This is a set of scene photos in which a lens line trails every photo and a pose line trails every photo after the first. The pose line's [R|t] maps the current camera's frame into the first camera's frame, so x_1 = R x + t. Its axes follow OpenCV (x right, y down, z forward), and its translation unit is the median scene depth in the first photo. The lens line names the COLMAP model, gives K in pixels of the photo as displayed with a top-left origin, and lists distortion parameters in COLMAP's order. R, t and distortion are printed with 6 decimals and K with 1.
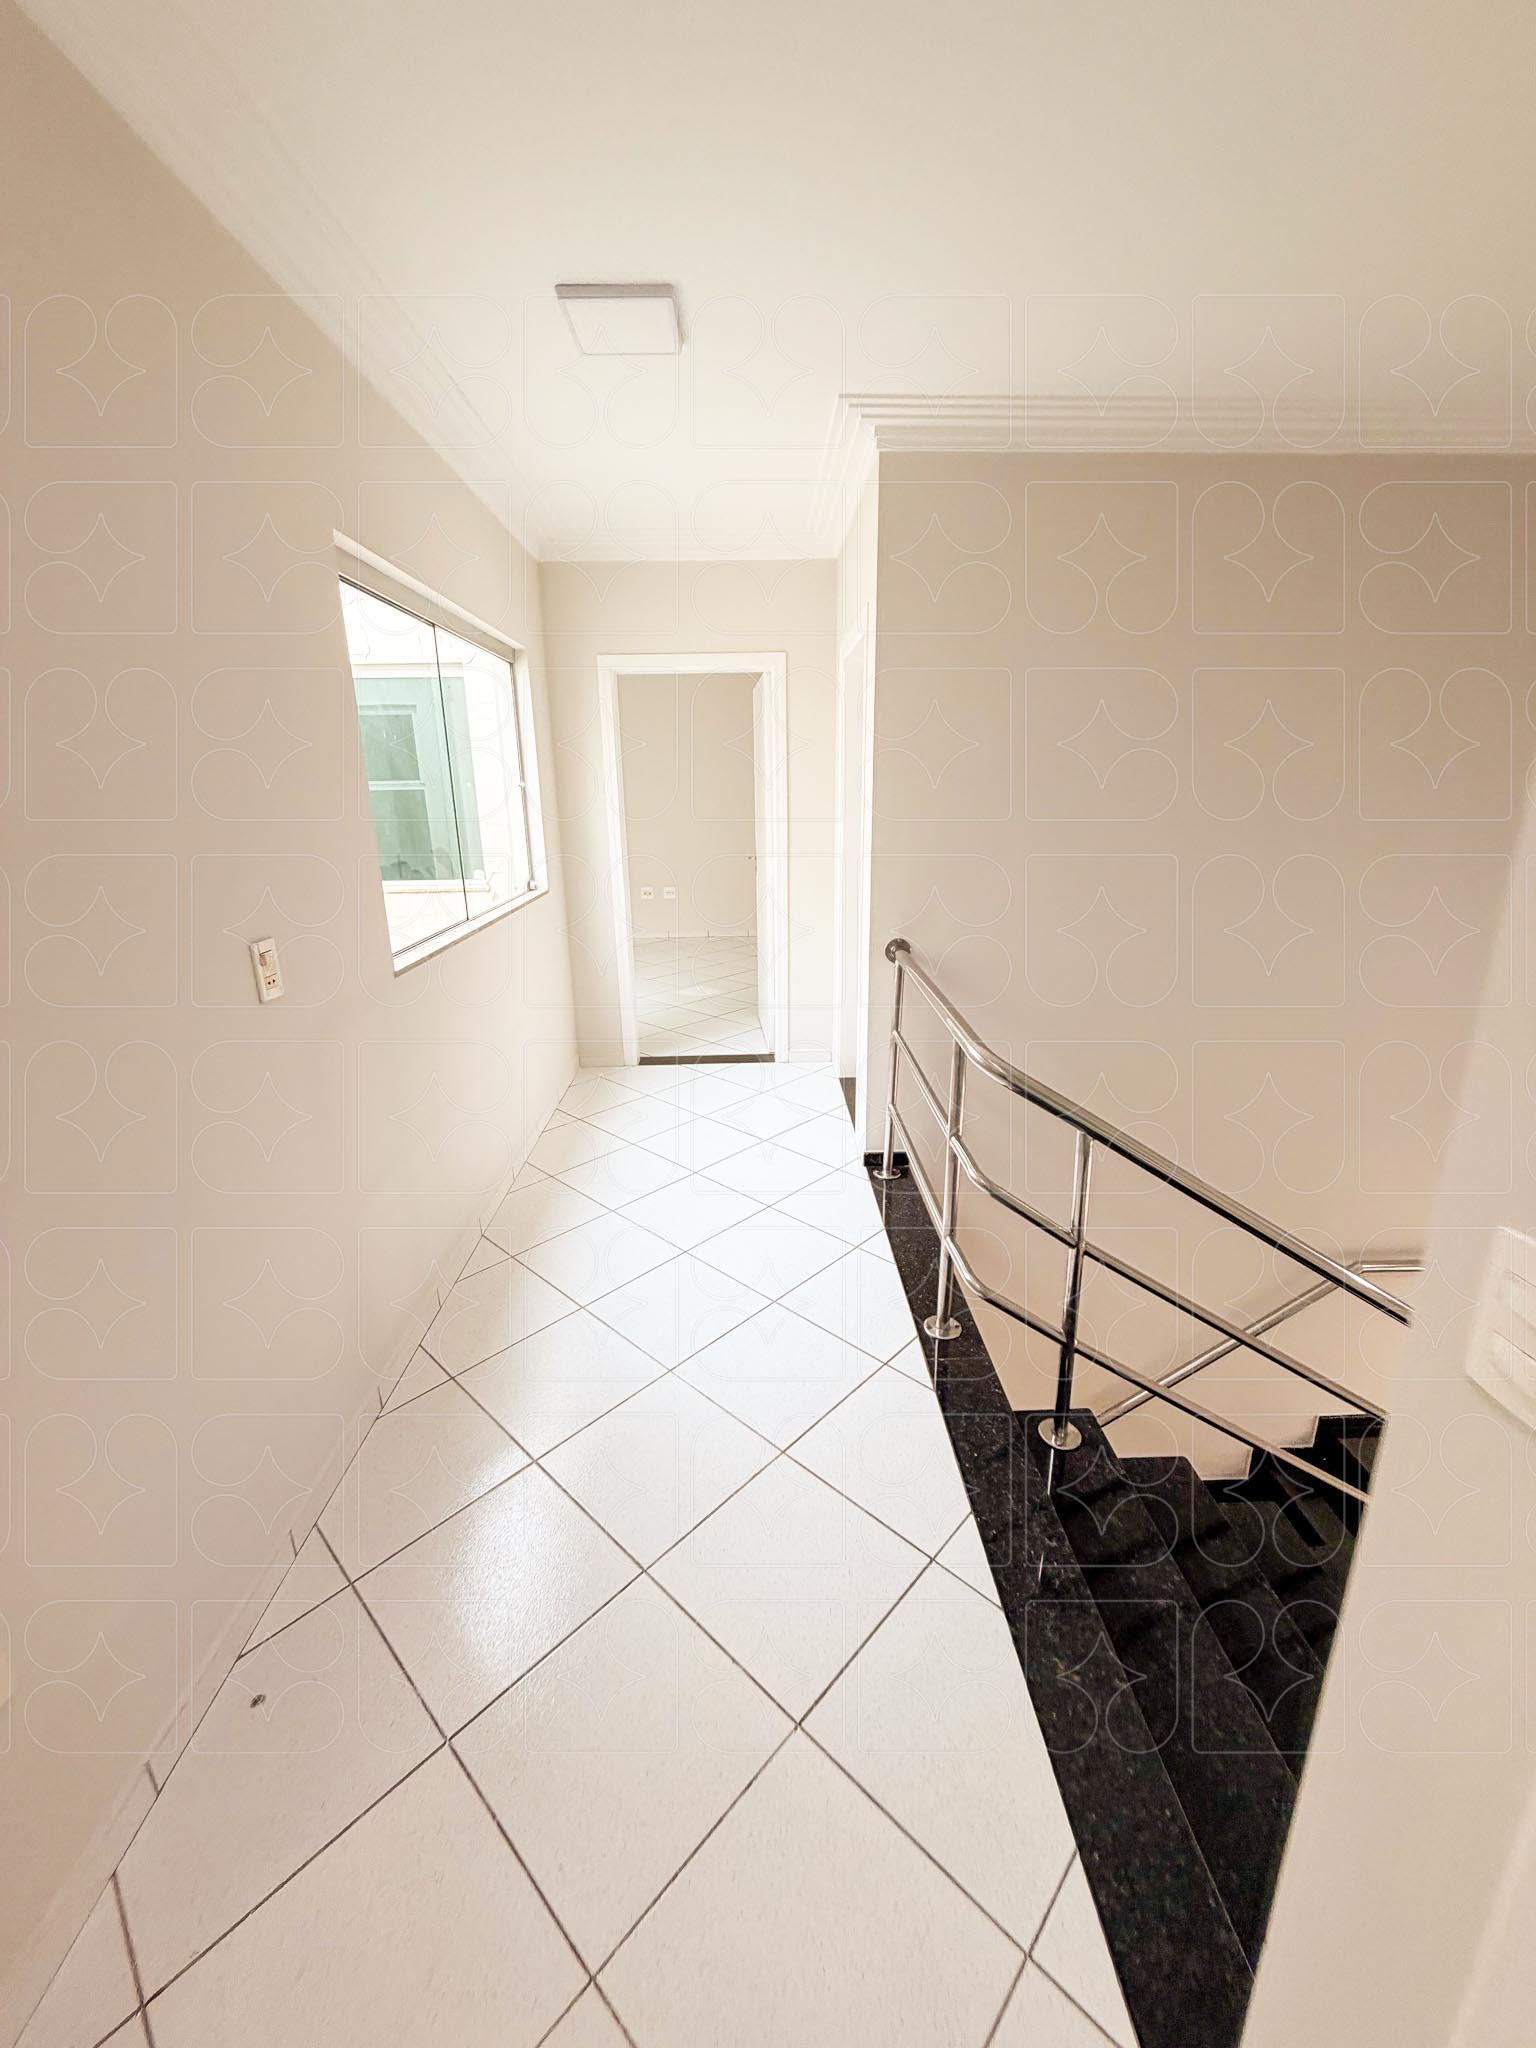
lens RADIAL K [[818.5, 0, 765.4], [0, 818.5, 1017.5], [0, 0, 1]] dist [0.001773, 0.000160]
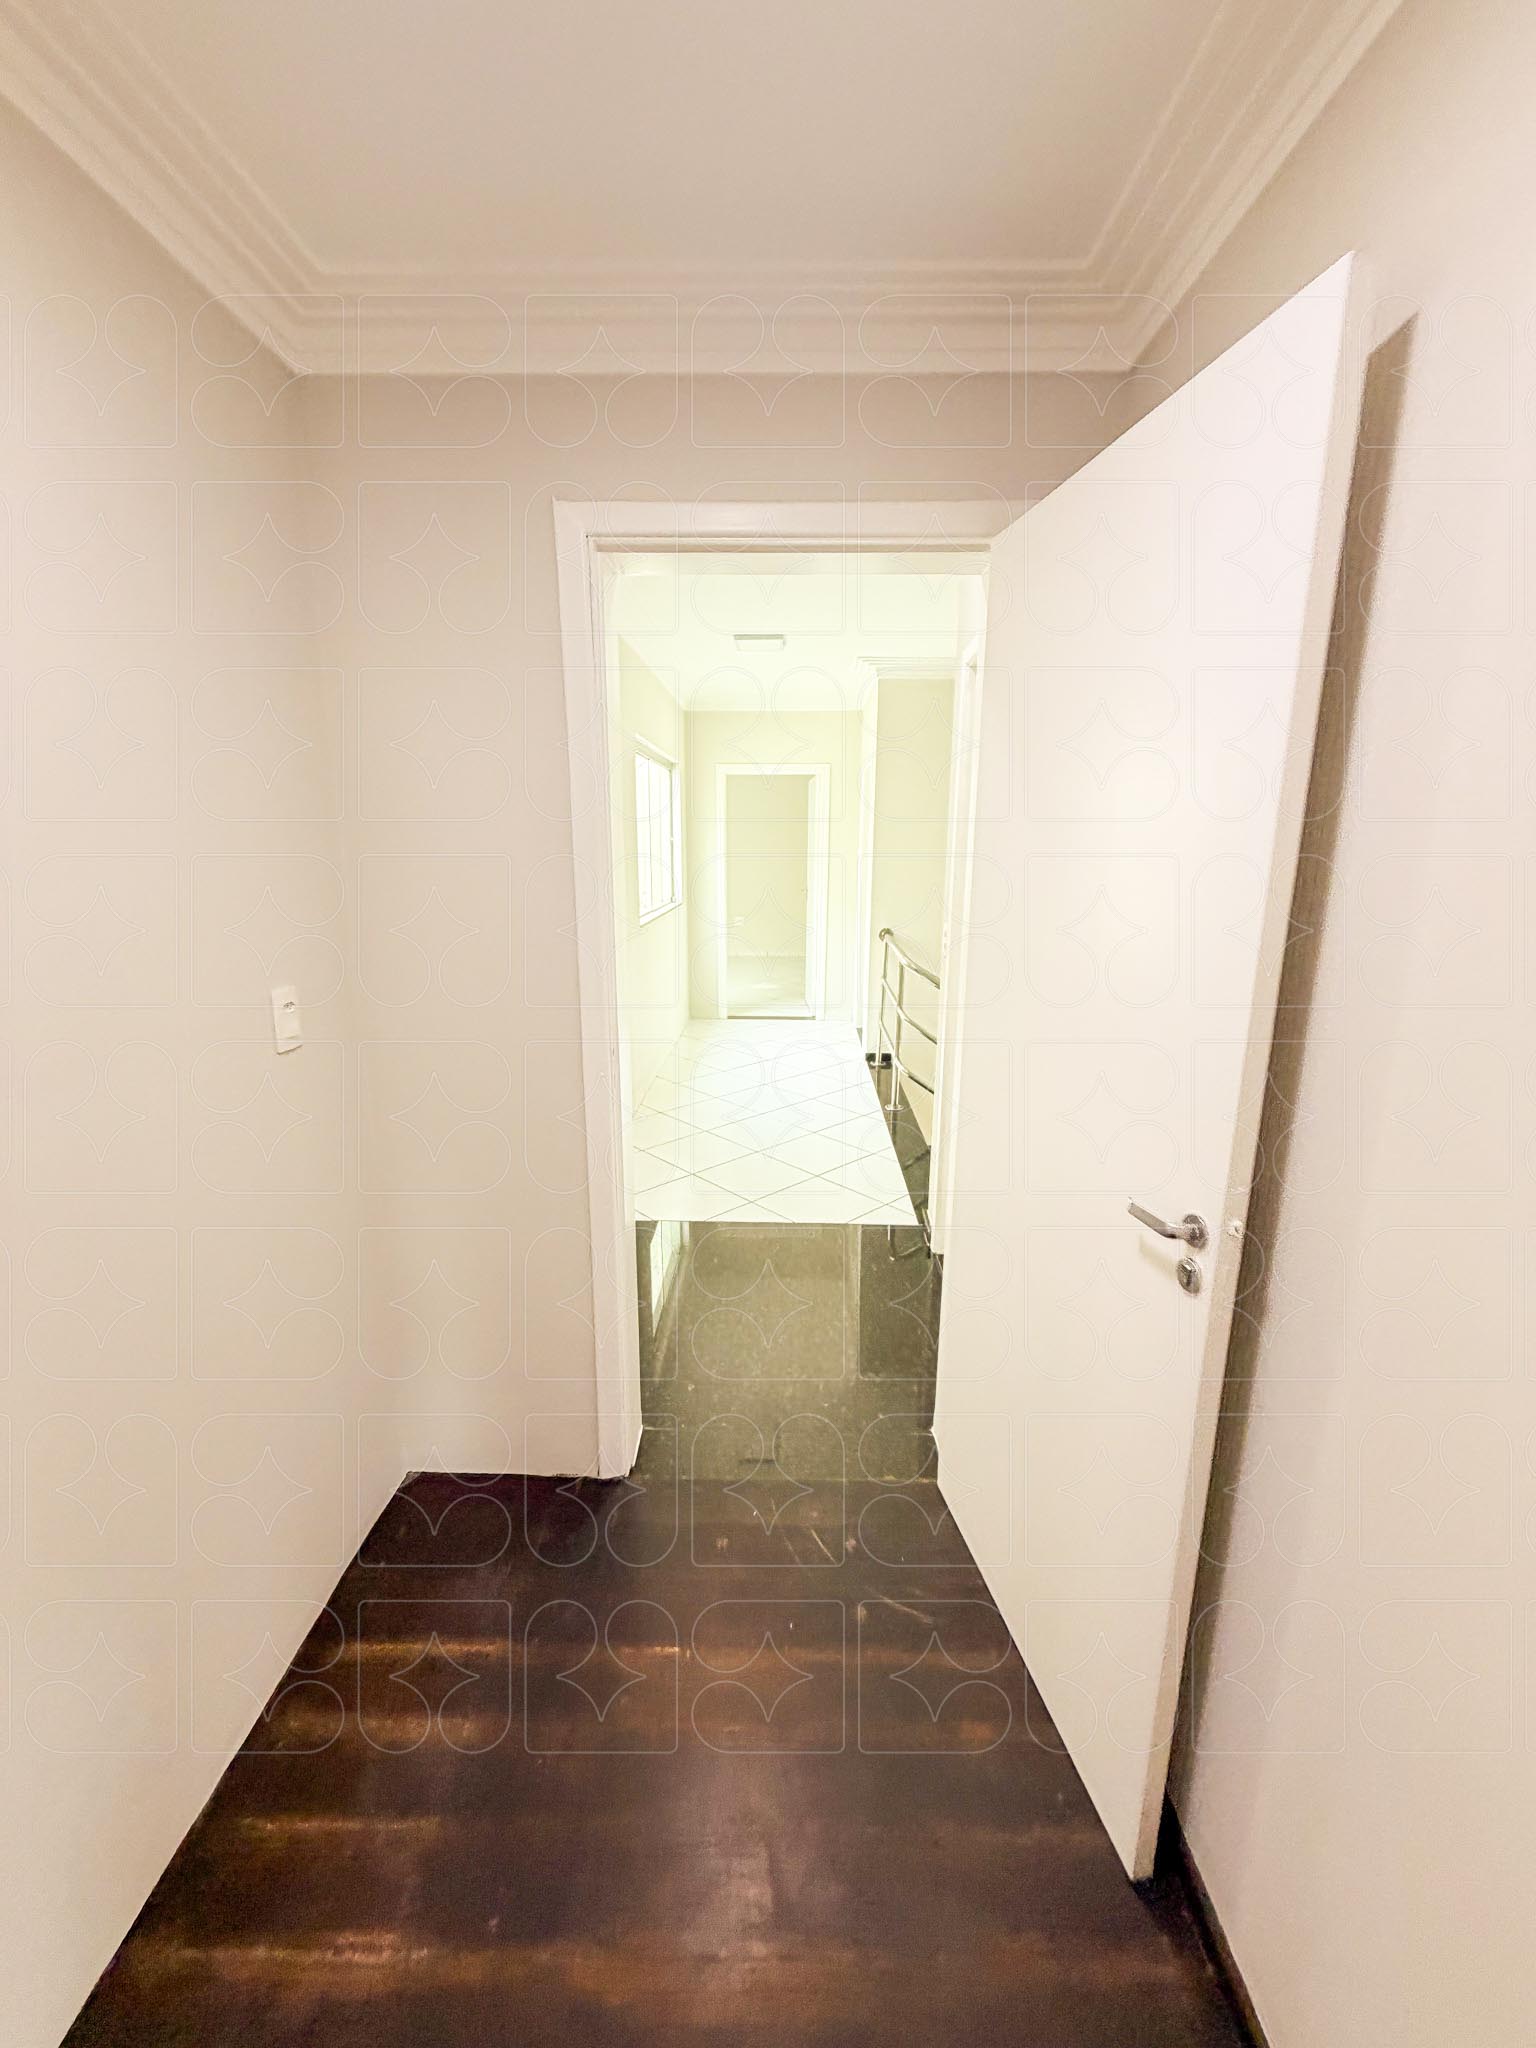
lens RADIAL K [[818.5, 0, 779.5], [0, 818.5, 1018.0], [0, 0, 1]] dist [0.001773, 0.000160]
pose [[0.998774, 0.031052, -0.038542, 0.001848], [-0.033506, 0.997338, -0.064761, 0.190509], [0.036429, 0.065973, 0.997156, -0.672092]]
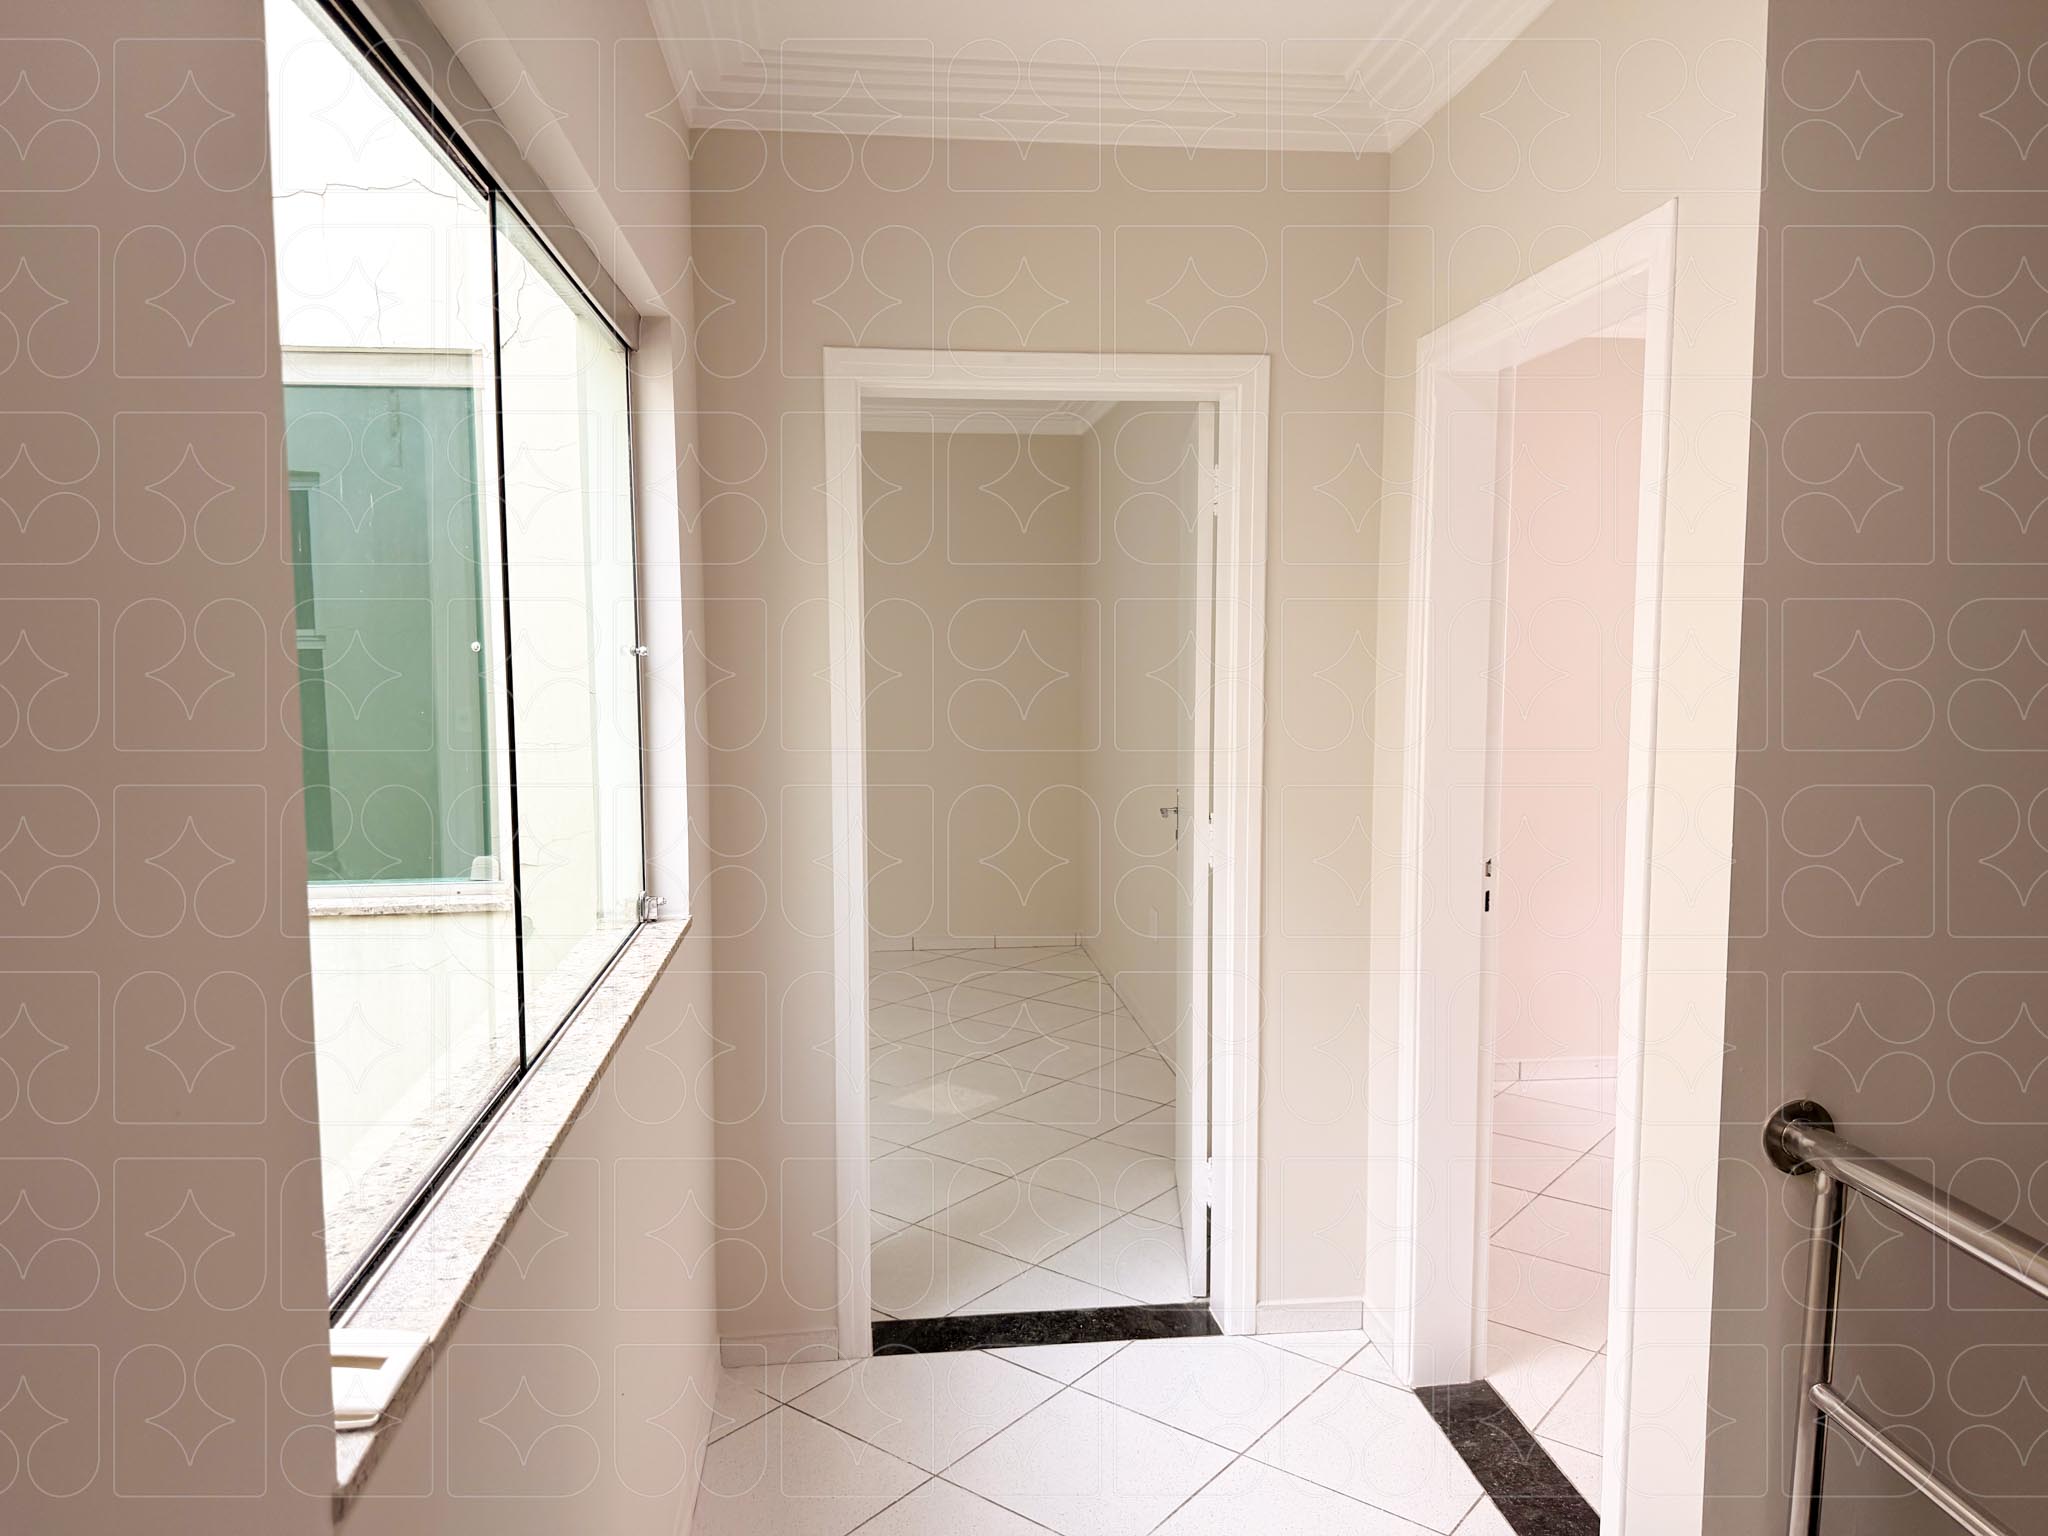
lens RADIAL K [[1451.8, 0, 1021.3], [0, 1451.8, 773.3], [0, 0, 1]] dist [0.044158, 0.000504]
pose [[0.996576, 0.002420, 0.082649, -0.180814], [0.012789, 0.983032, -0.182987, -0.103054], [-0.081690, 0.183418, 0.979635, 0.334041]]
